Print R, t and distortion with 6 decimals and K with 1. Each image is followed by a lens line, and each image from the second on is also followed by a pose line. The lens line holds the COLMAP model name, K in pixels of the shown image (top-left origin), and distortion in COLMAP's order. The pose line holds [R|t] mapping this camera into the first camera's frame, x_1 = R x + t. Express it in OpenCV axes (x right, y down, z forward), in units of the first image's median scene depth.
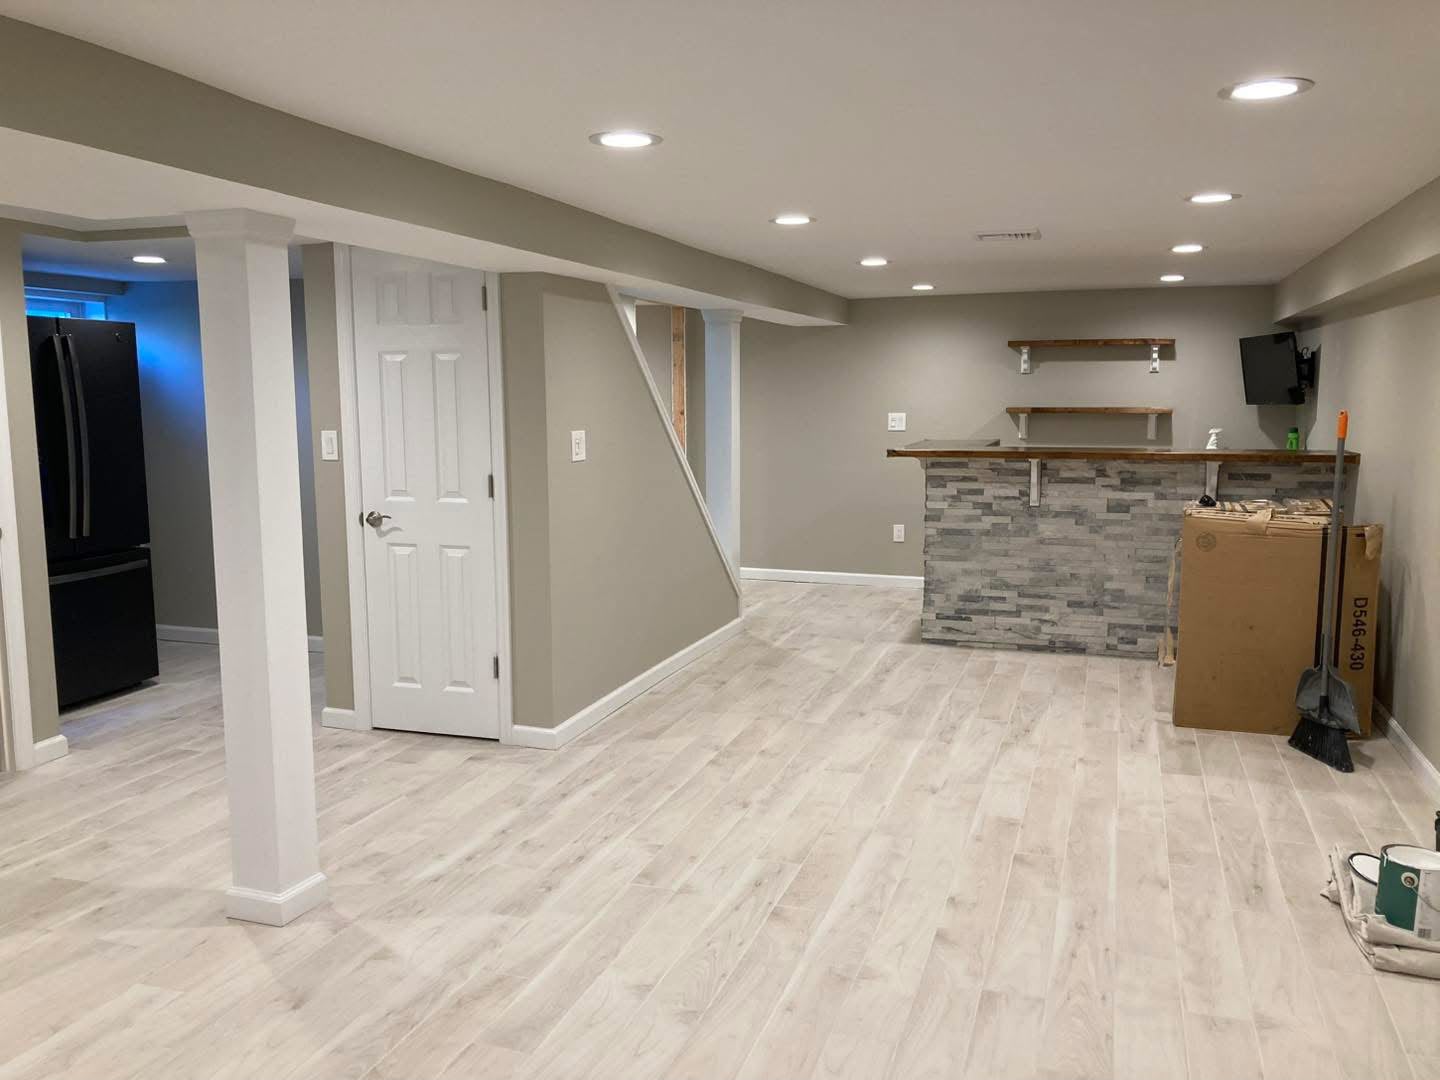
lens RADIAL K [[1187.3, 0, 714.0], [0, 1187.3, 536.7], [0, 0, 1]] dist [0.009330, 0.011686]
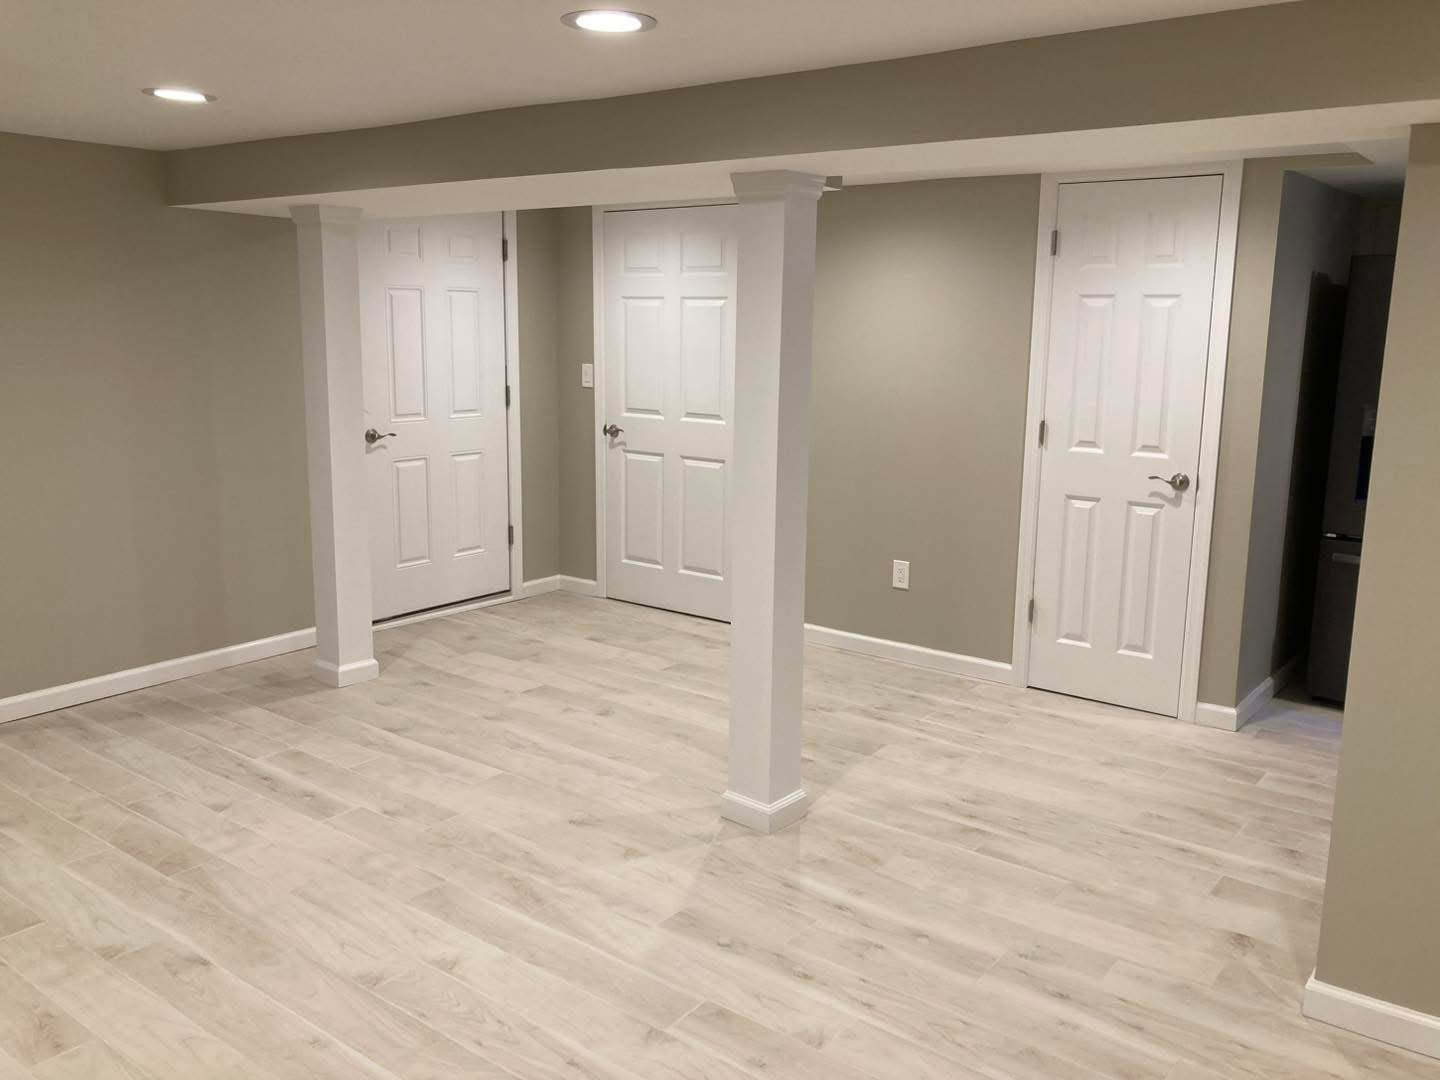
lens RADIAL K [[1187.3, 0, 712.8], [0, 1187.3, 544.5], [0, 0, 1]] dist [0.009330, 0.011686]
pose [[-0.332512, 0.178016, -0.926146, 0.539562], [-0.132007, 0.963571, 0.232604, -0.151596], [0.933815, 0.199601, -0.296900, 1.103177]]
